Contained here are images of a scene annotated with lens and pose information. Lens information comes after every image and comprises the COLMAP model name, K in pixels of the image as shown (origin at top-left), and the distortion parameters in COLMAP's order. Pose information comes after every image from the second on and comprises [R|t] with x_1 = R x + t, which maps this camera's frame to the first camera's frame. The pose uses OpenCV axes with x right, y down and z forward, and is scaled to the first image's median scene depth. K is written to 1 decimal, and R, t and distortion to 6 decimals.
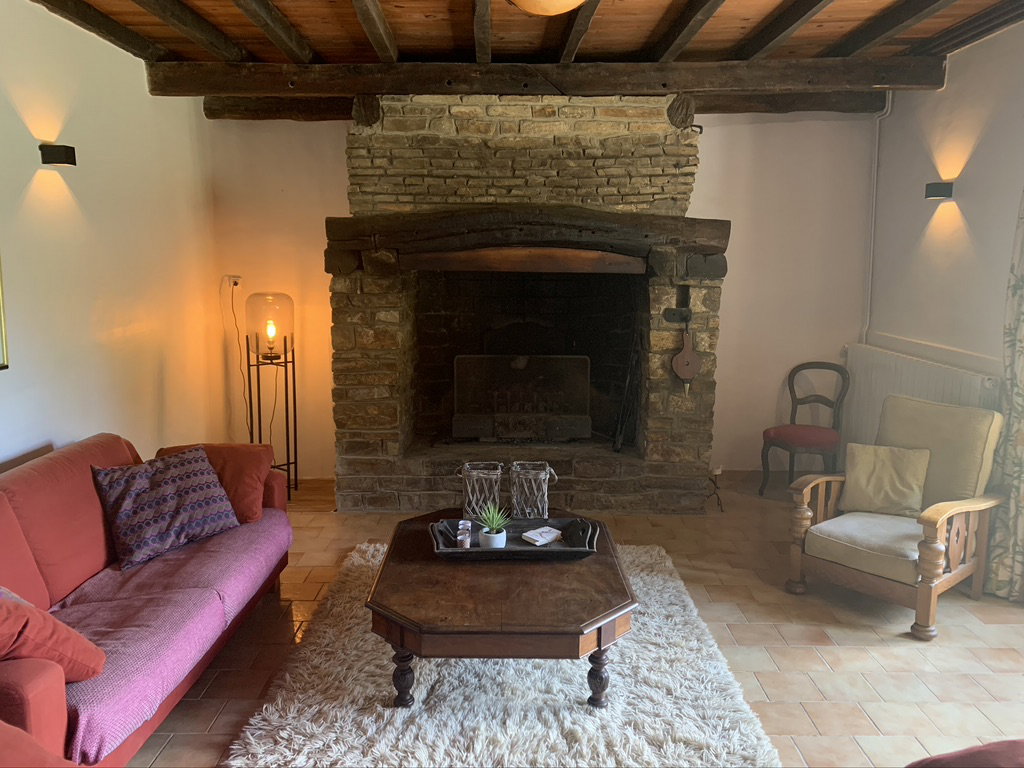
lens RADIAL K [[858.0, 0, 512.0], [0, 858.0, 384.0], [0, 0, 1]] dist [0.135650, -0.094951]
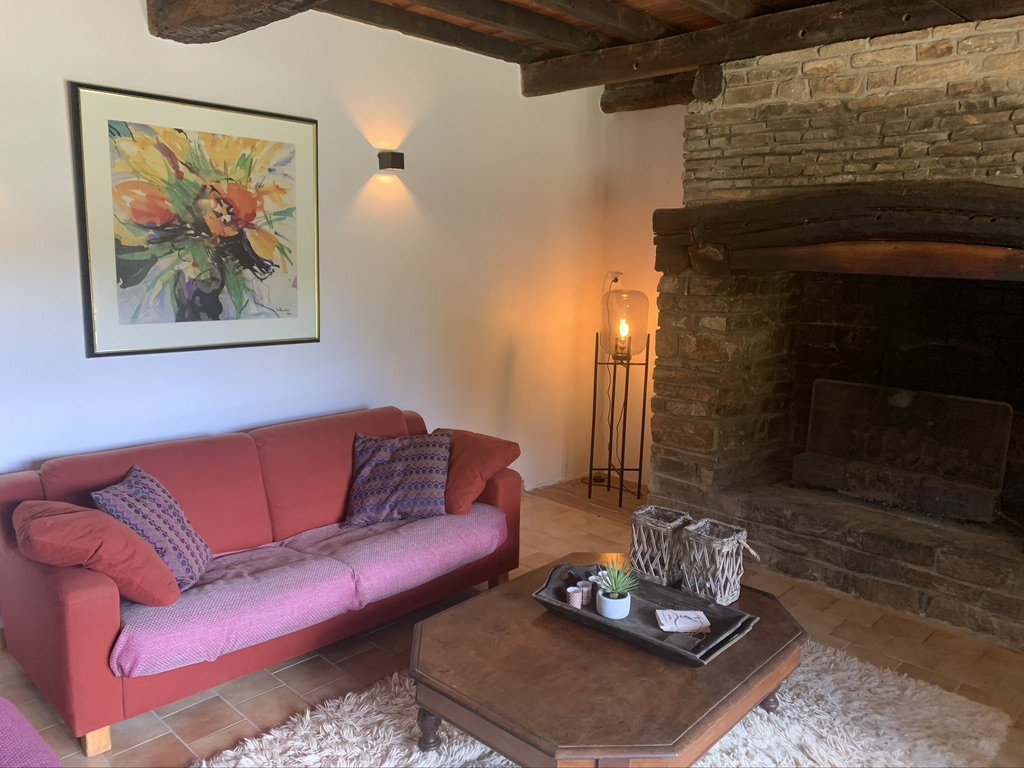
lens RADIAL K [[858.0, 0, 512.0], [0, 858.0, 384.0], [0, 0, 1]] dist [0.135650, -0.094951]
pose [[0.710785, 0.124065, -0.692382, 0.325833], [-0.123025, 0.991077, 0.051293, -0.038883], [0.692567, 0.048722, 0.719706, 0.252336]]
